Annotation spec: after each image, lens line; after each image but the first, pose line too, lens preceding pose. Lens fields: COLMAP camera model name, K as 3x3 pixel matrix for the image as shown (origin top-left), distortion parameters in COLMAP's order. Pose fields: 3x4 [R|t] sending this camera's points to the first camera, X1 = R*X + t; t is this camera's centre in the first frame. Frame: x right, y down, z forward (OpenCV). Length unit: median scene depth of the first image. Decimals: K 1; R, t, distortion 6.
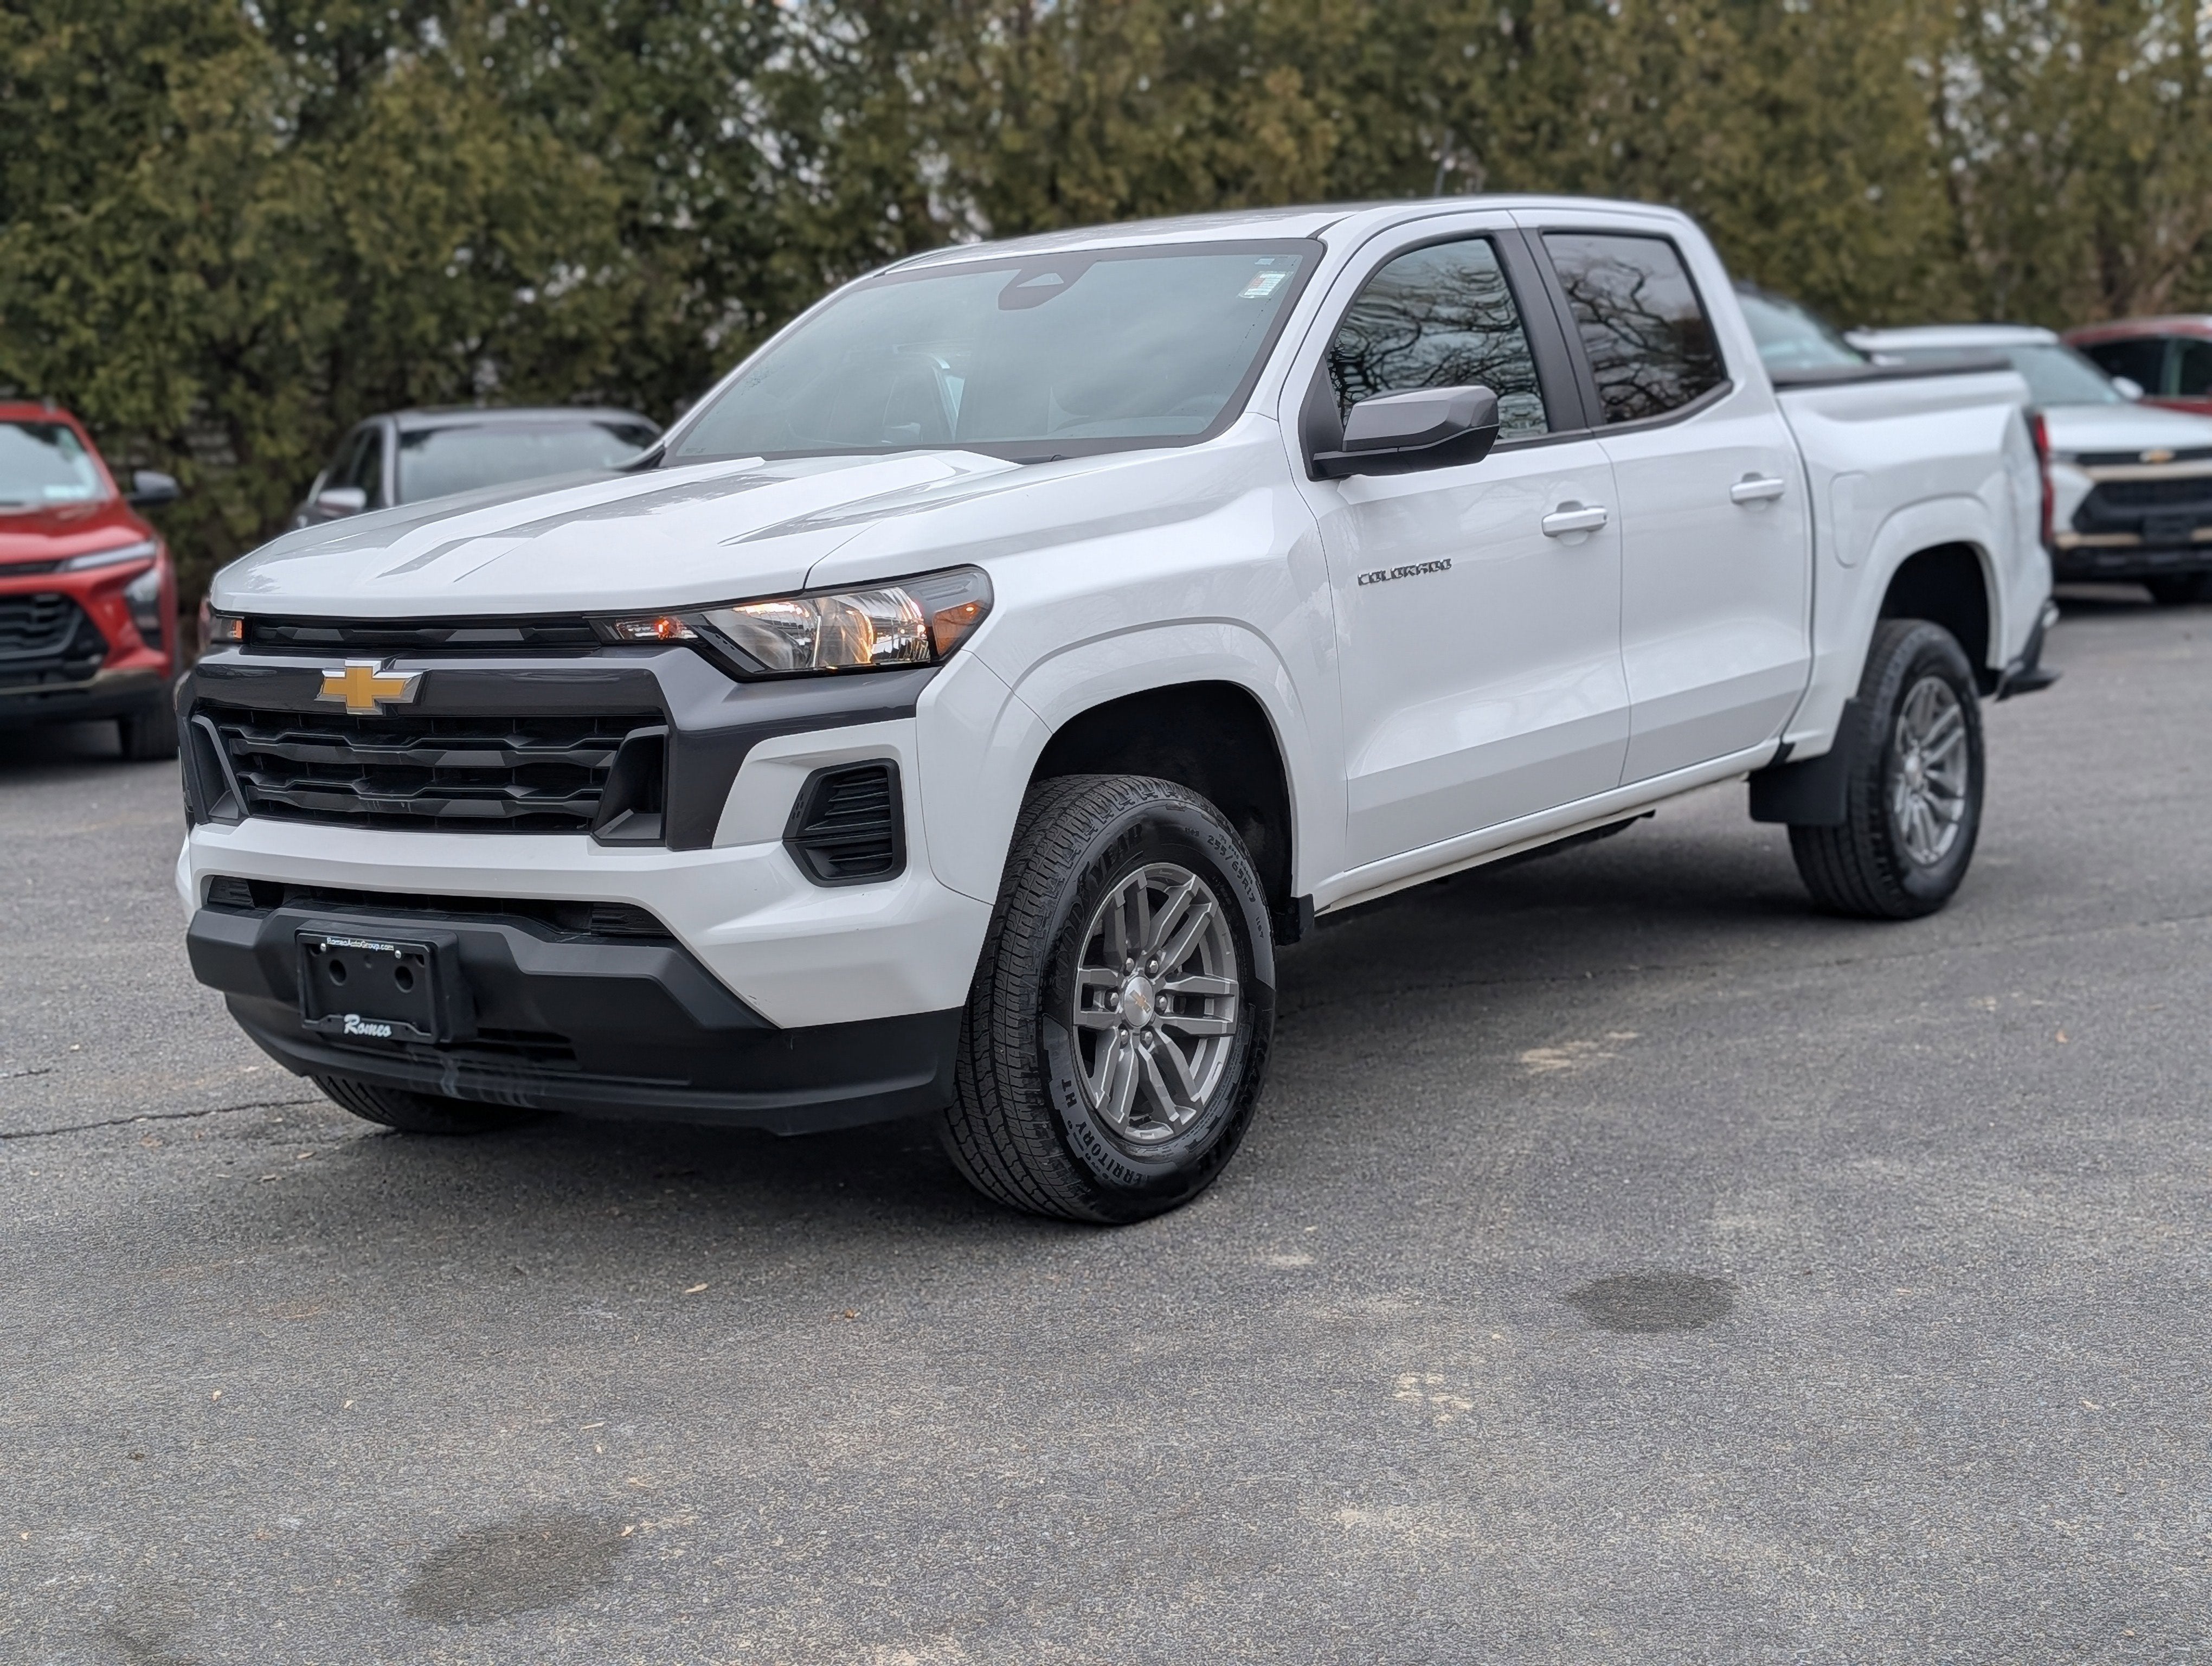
lens RADIAL K [[3174.9, 0, 1106.0], [0, 3174.9, 833.0], [0, 0, 1]] dist [0.118985, -0.336062]
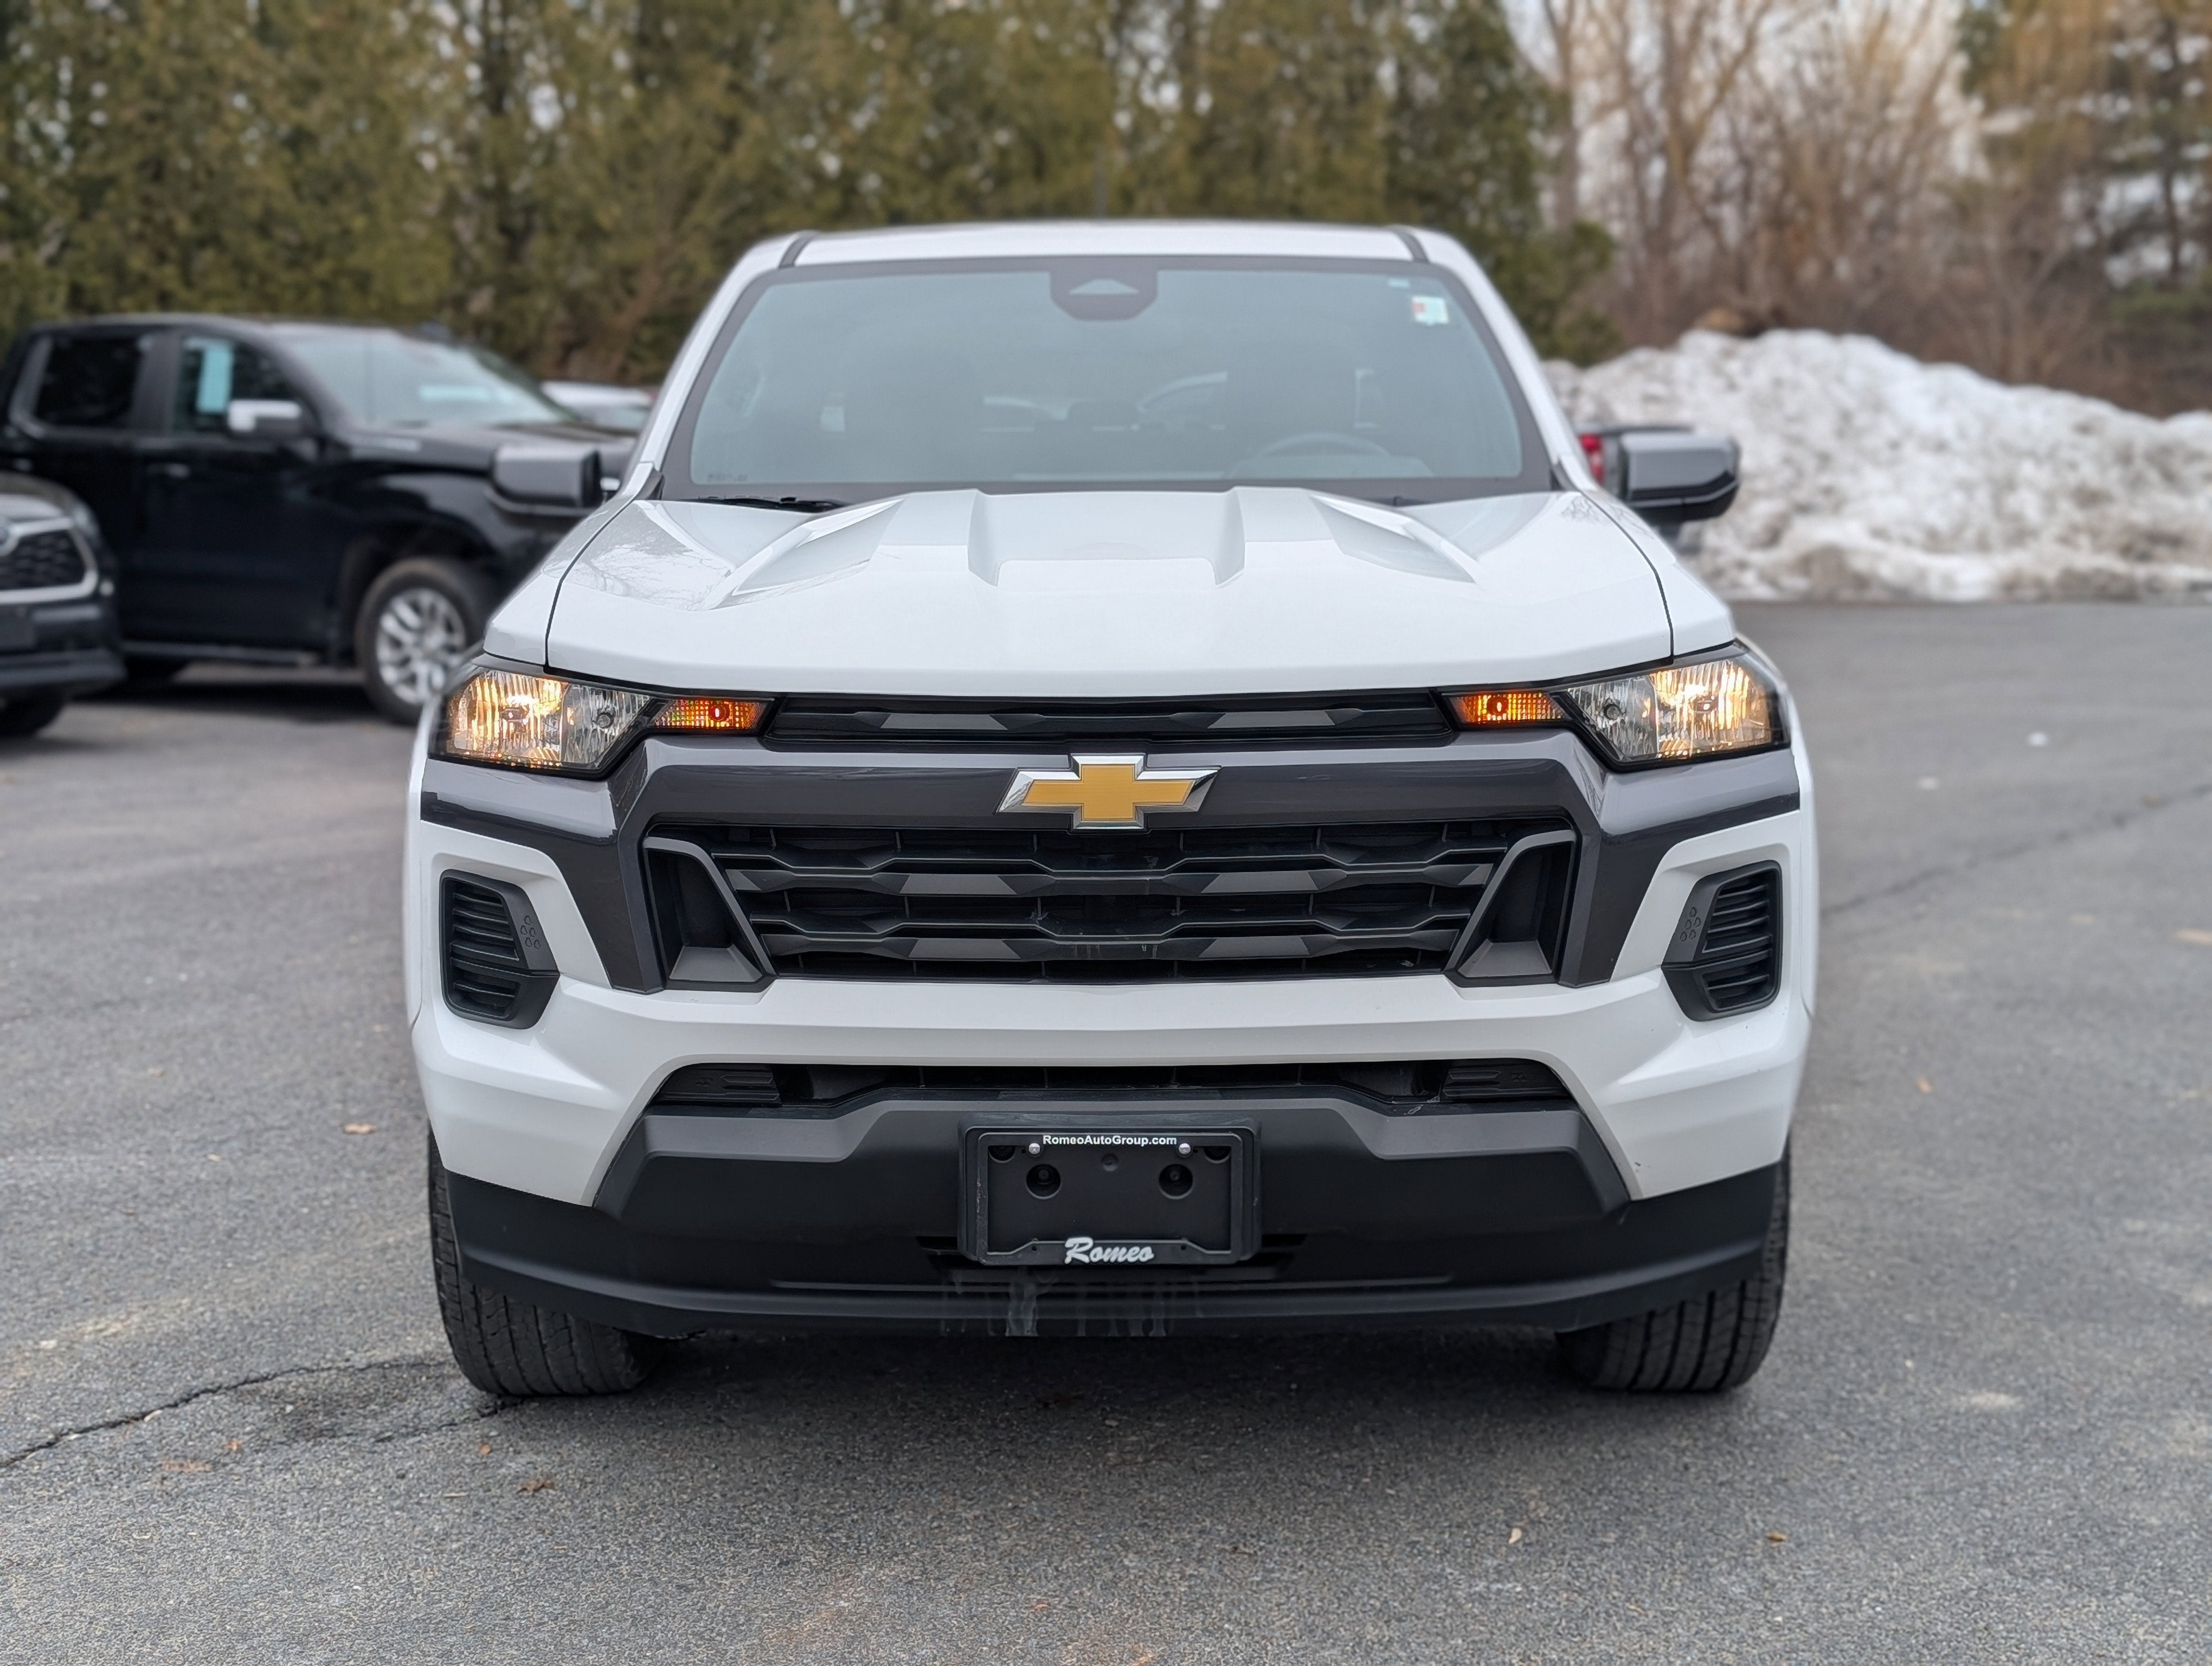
lens RADIAL K [[3174.9, 0, 1106.0], [0, 3174.9, 833.0], [0, 0, 1]] dist [0.118985, -0.336062]
pose [[0.807883, -0.032819, 0.588428, -0.676382], [0.044987, 0.998969, -0.006050, -0.032262], [-0.587623, 0.031359, 0.808527, 0.410756]]
